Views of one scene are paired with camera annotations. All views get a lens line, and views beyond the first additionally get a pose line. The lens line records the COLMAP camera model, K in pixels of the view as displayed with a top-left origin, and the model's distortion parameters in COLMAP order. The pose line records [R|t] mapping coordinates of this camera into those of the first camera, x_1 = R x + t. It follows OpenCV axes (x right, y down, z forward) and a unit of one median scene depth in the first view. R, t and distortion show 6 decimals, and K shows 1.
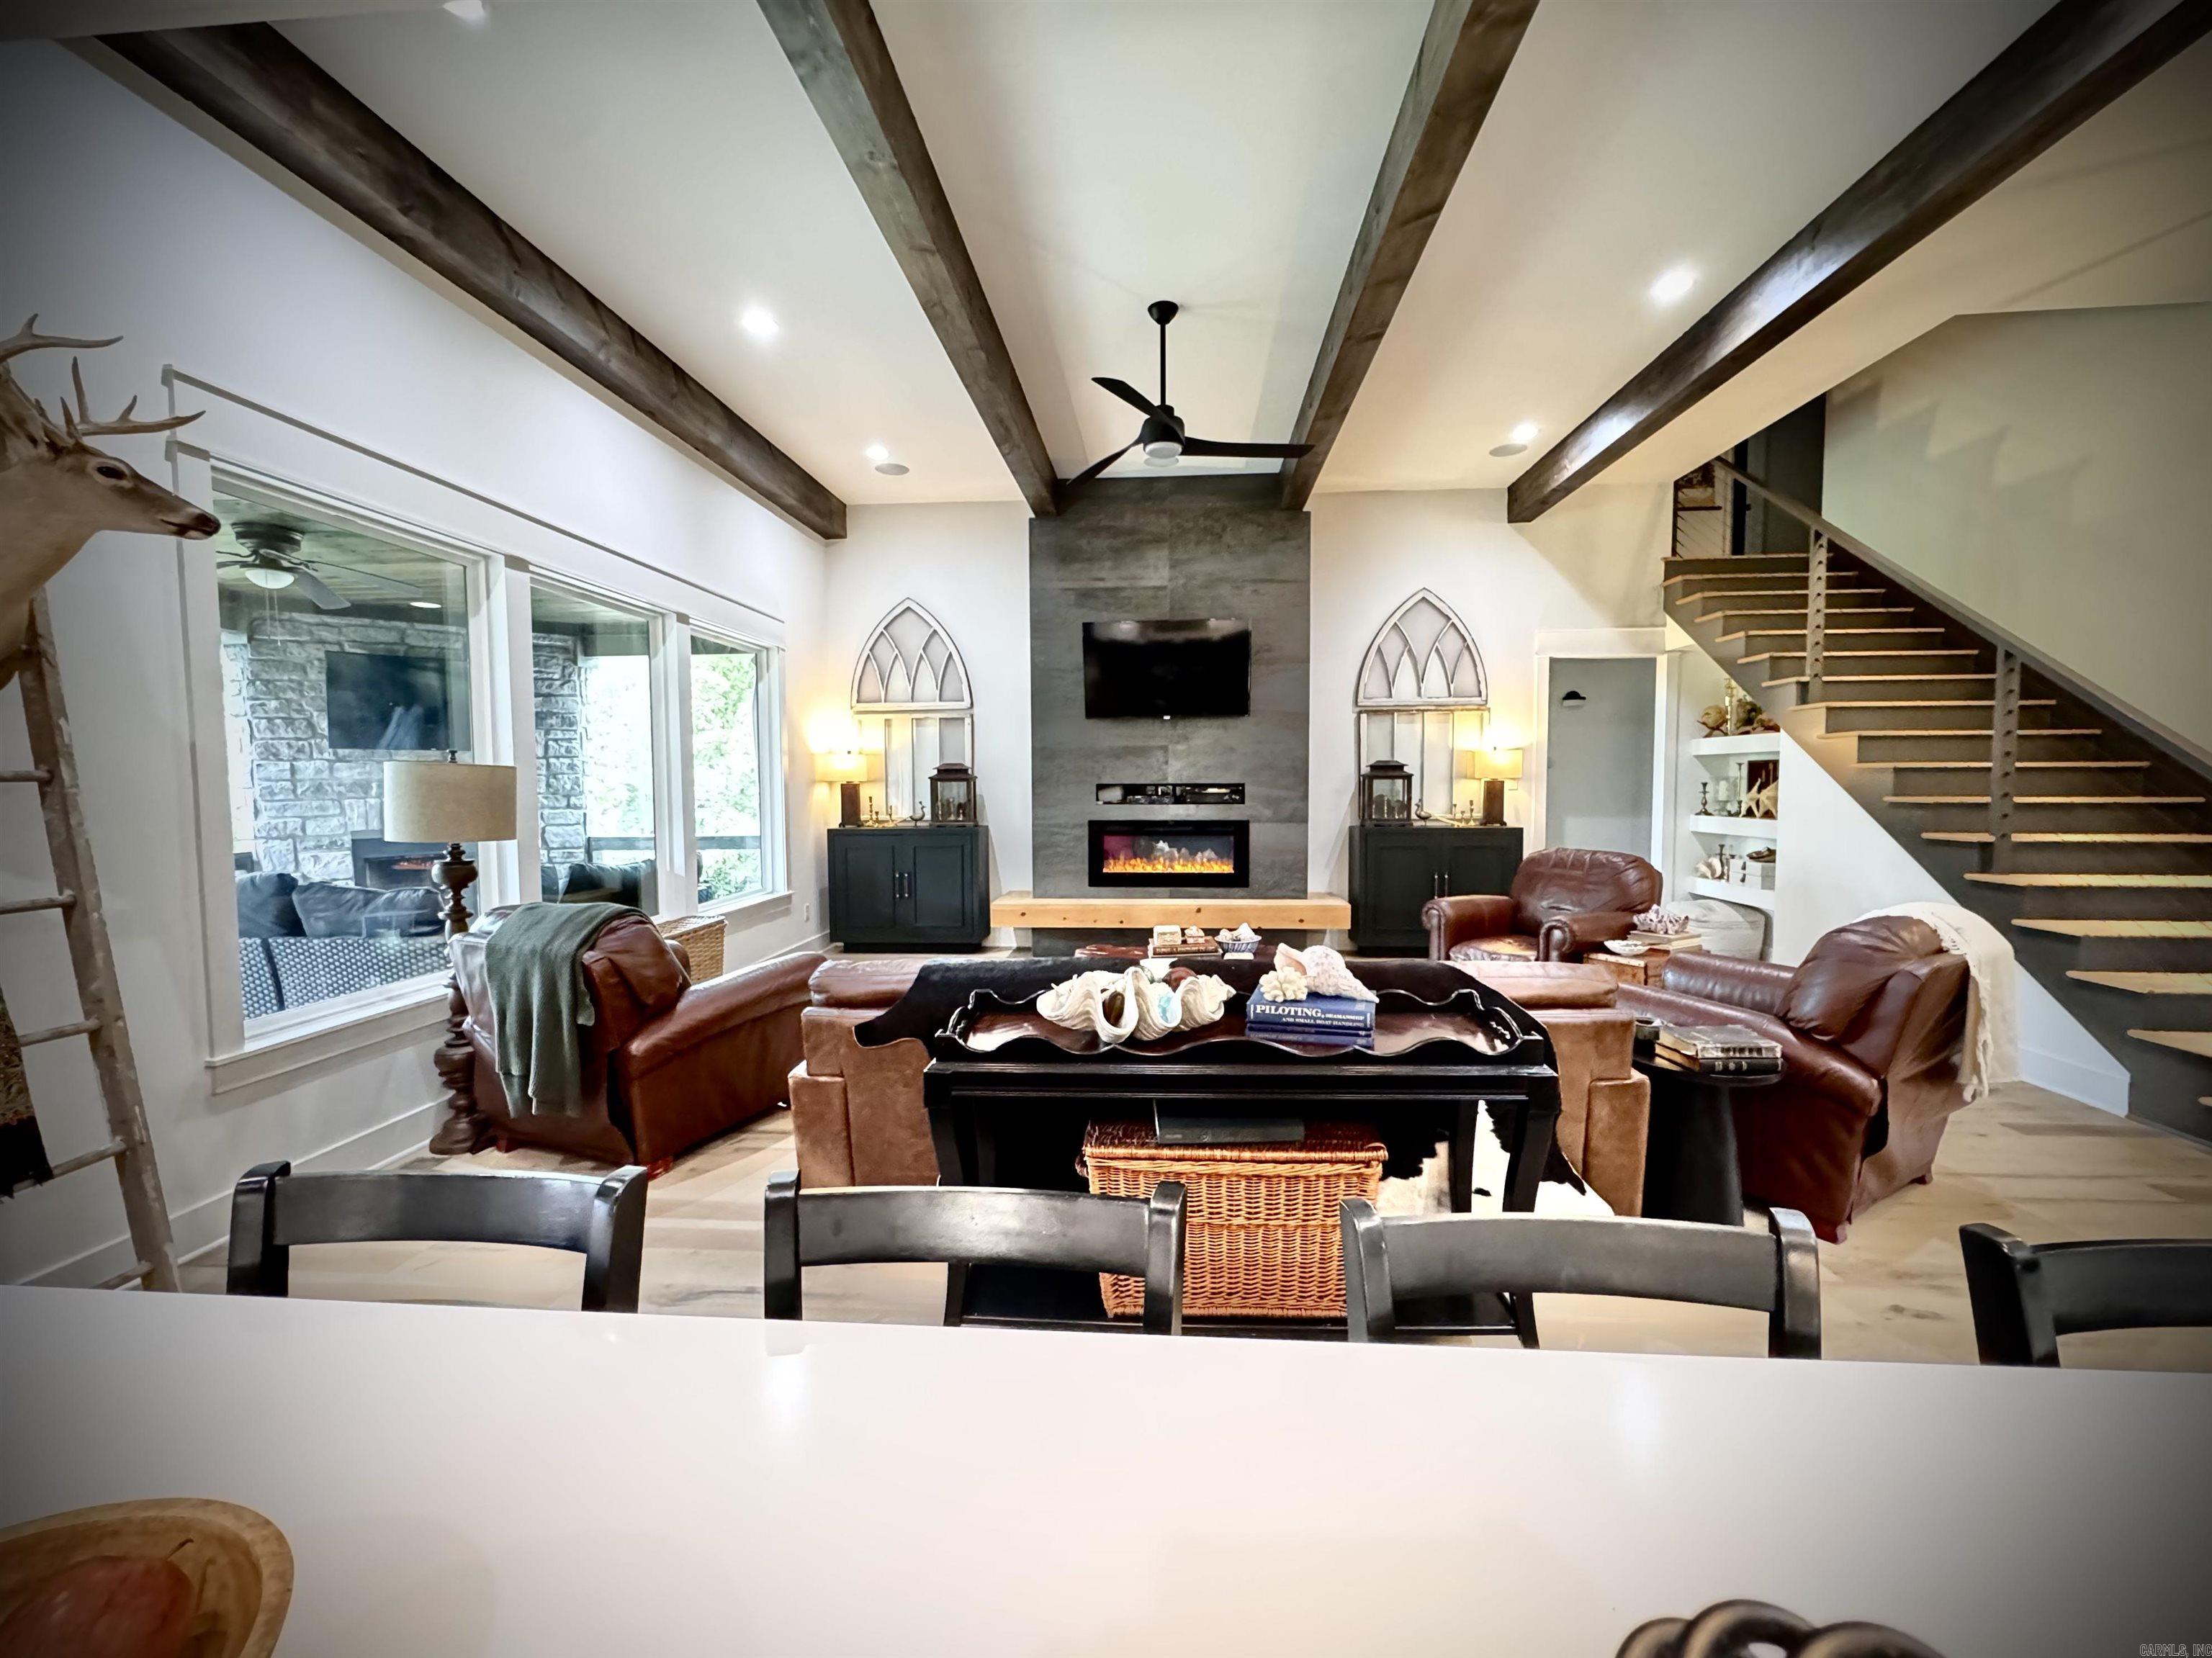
lens RADIAL K [[884.3, 0, 1107.9], [0, 884.3, 833.1], [0, 0, 1]] dist [-0.004030, 0.000806]
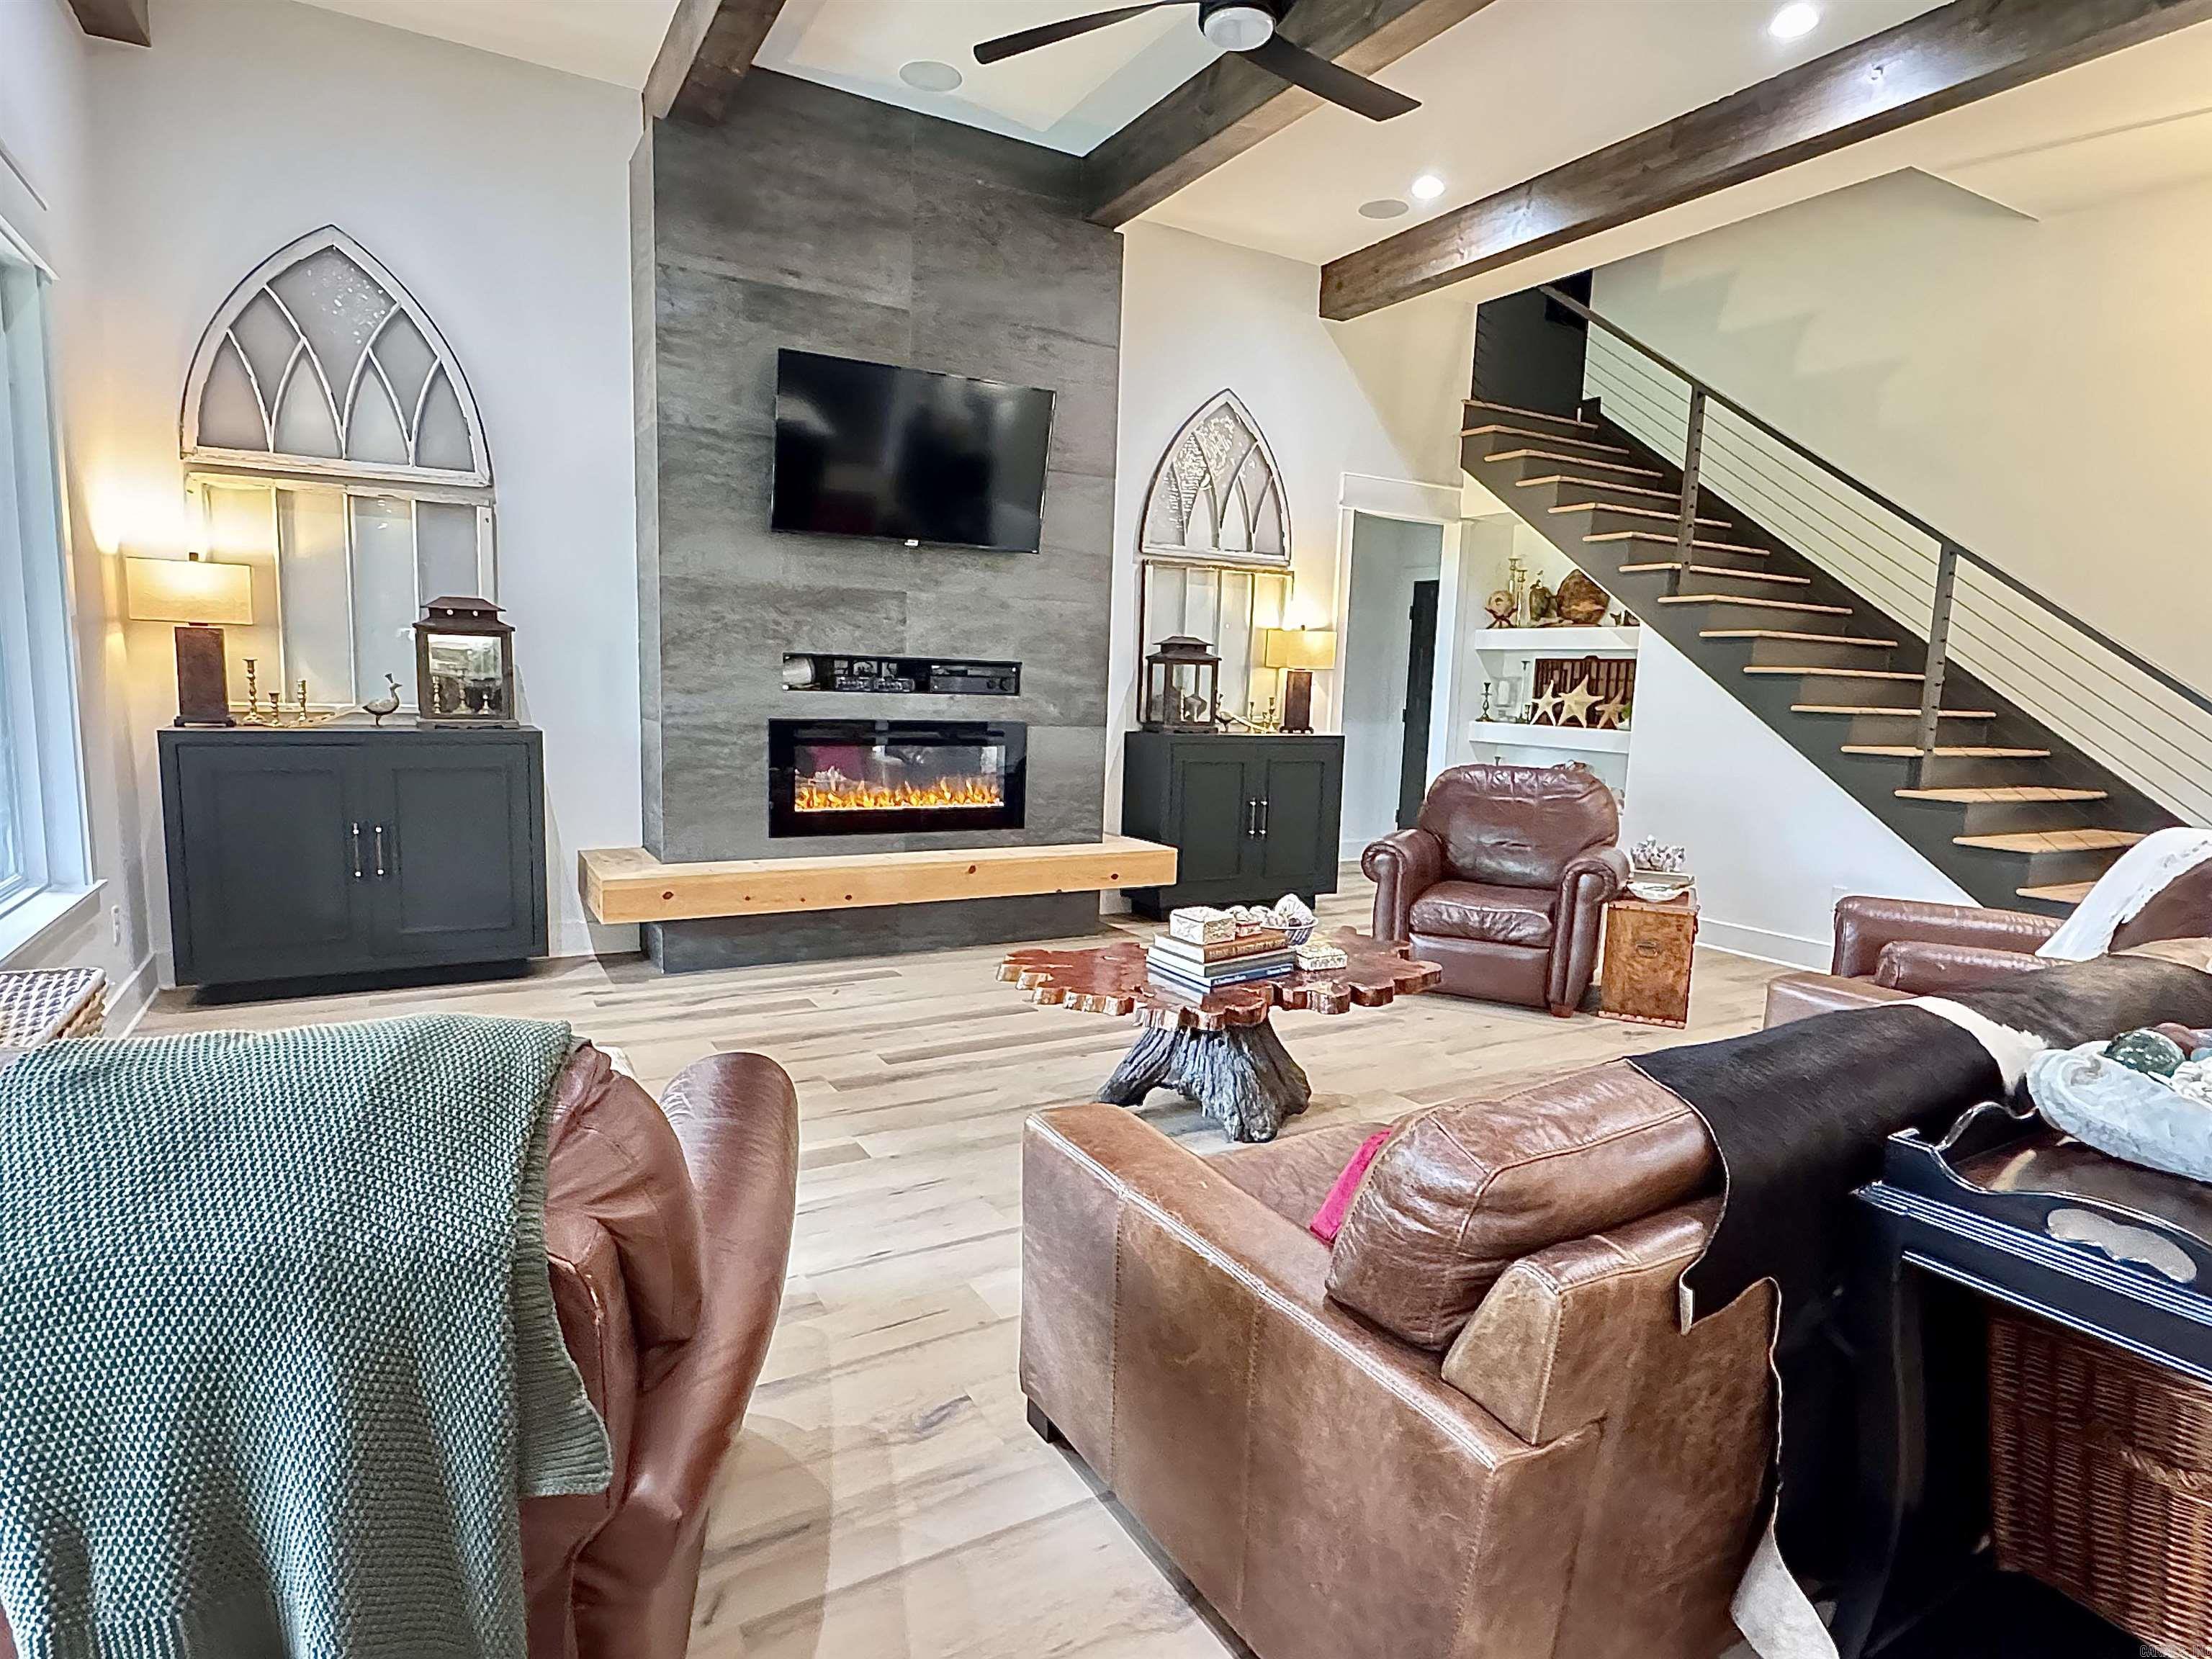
lens RADIAL K [[1197.0, 0, 1090.4], [0, 1197.0, 828.3], [0, 0, 1]] dist [-0.005814, 0.000058]
pose [[0.829417, -0.038255, 0.557319, -0.277036], [-0.004338, 0.997181, 0.074903, -0.002996], [-0.558613, -0.064544, 0.826913, 0.268410]]
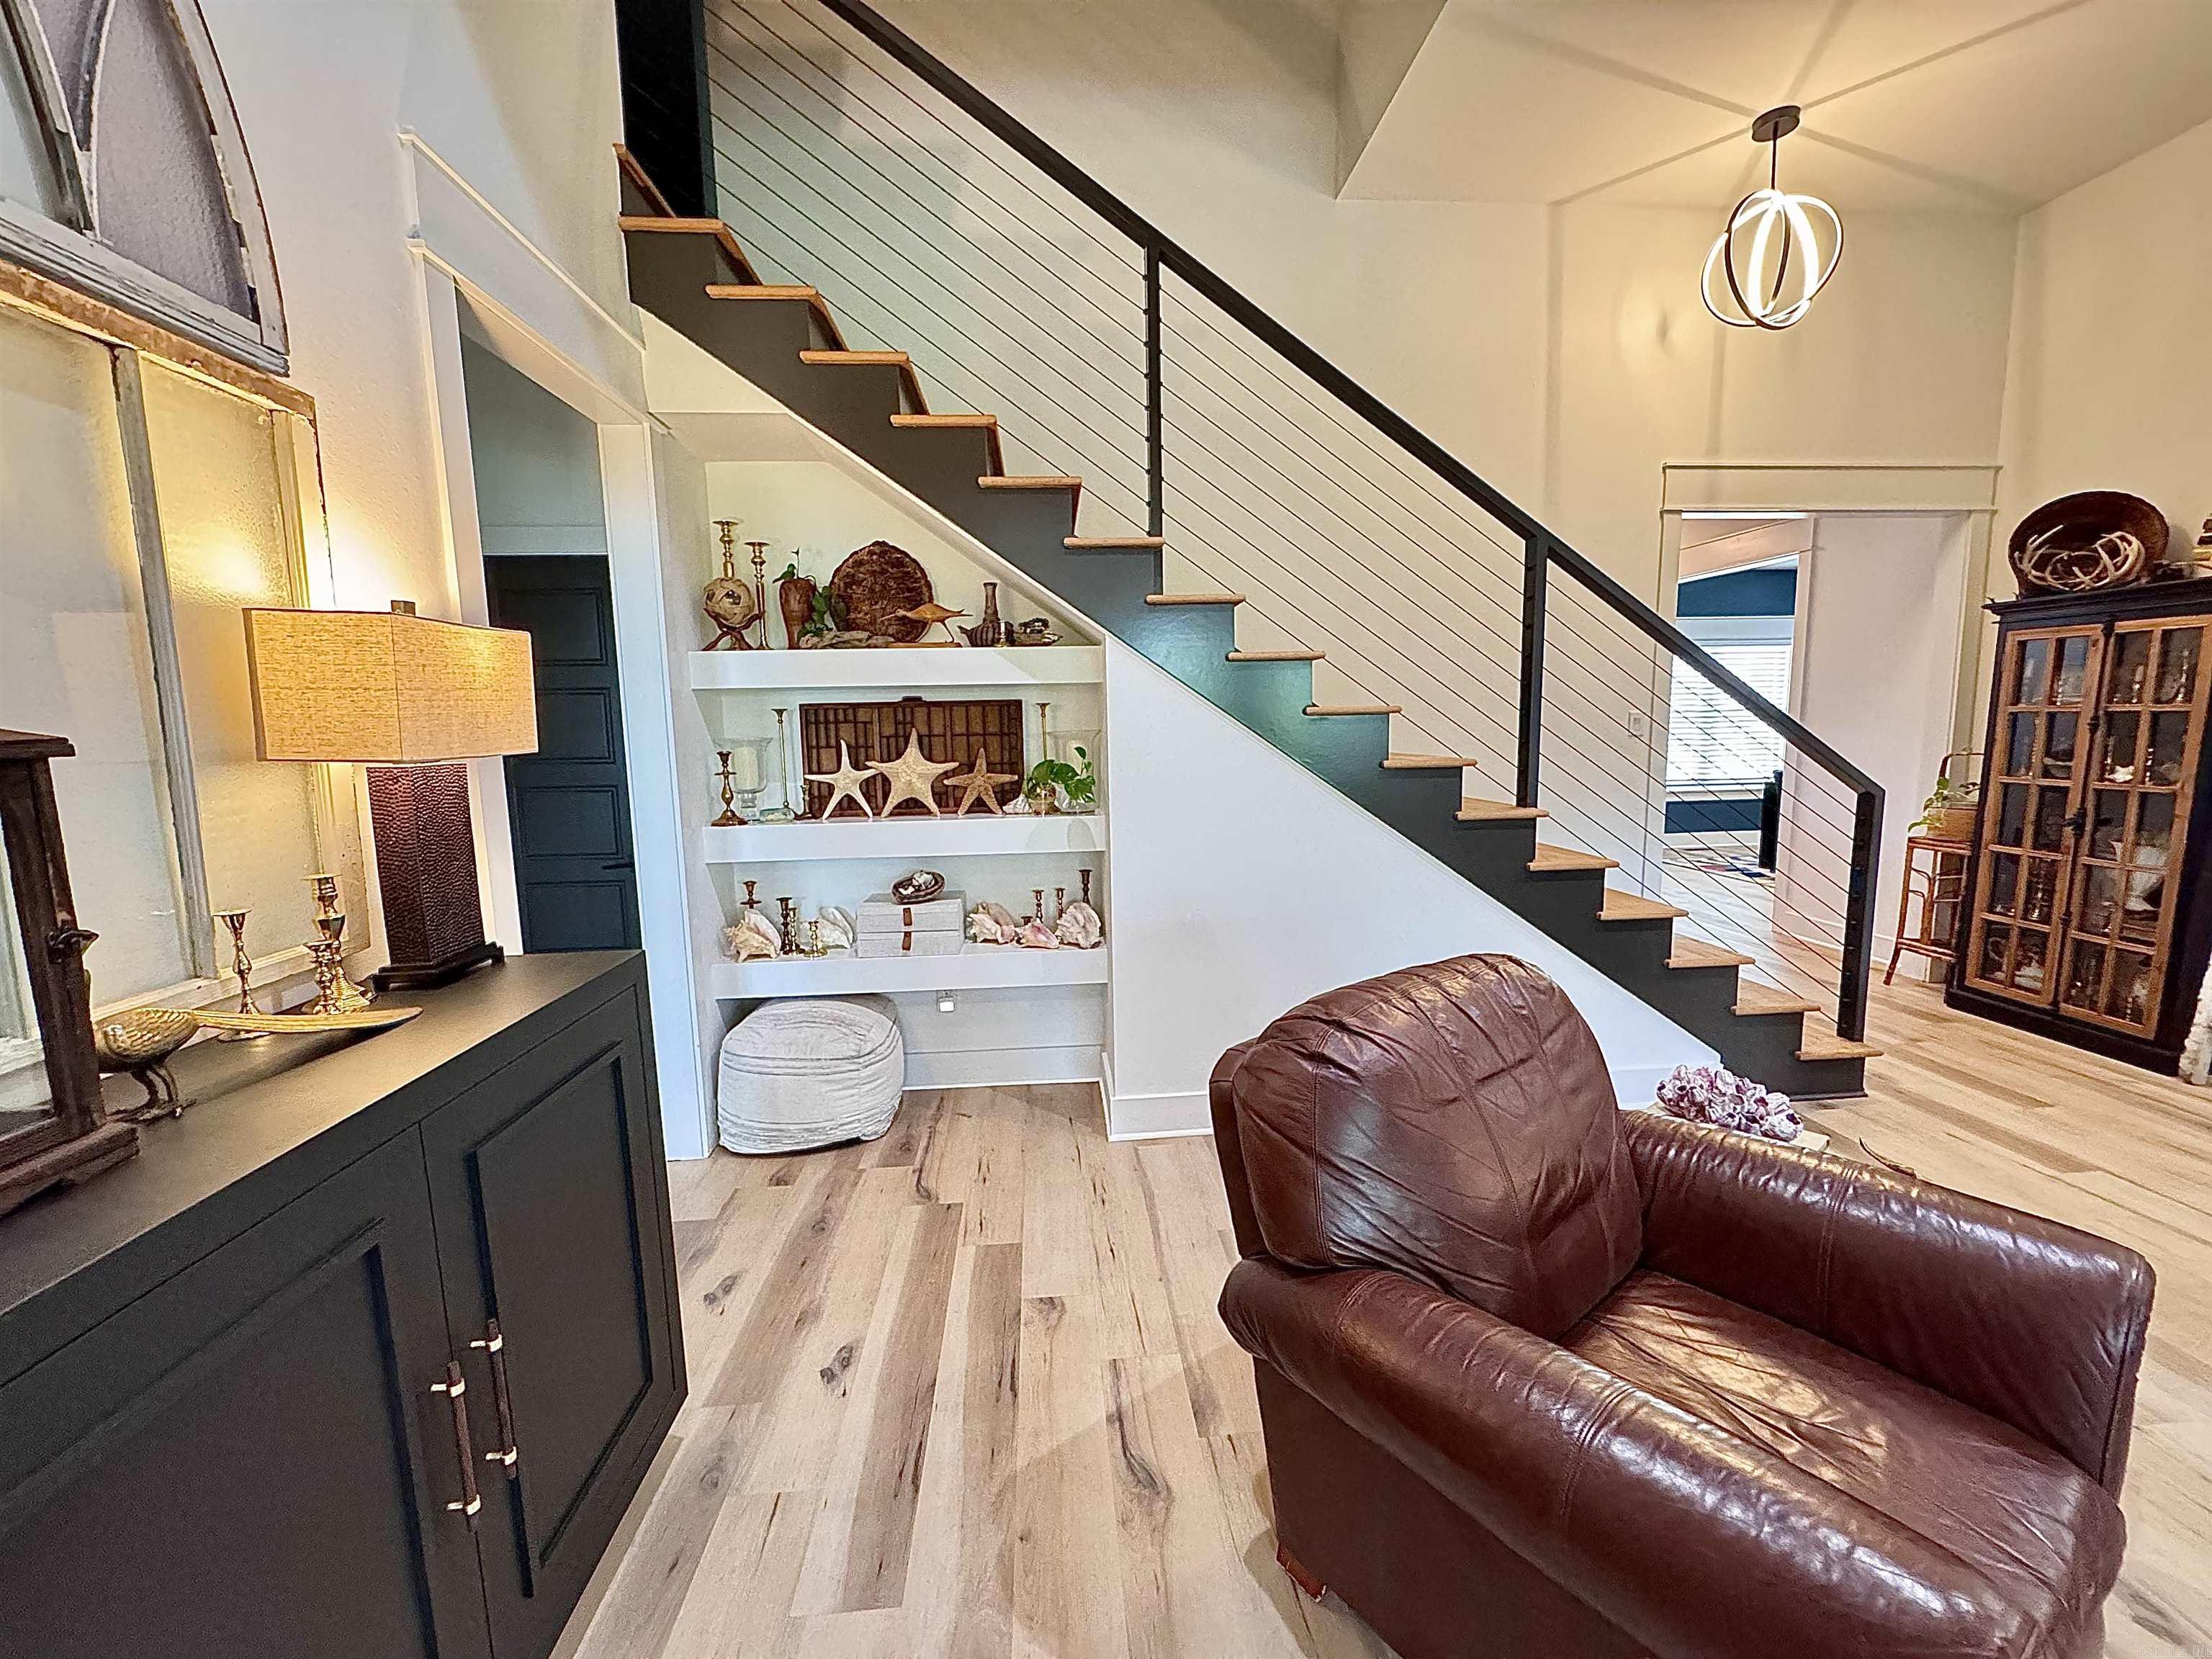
lens RADIAL K [[884.3, 0, 1106.8], [0, 884.3, 835.8], [0, 0, 1]] dist [-0.004030, 0.000806]
pose [[-0.145731, -0.119279, 0.982107, 0.208881], [0.081920, 0.987841, 0.132131, -0.059473], [-0.985927, 0.099710, -0.134188, 0.888031]]
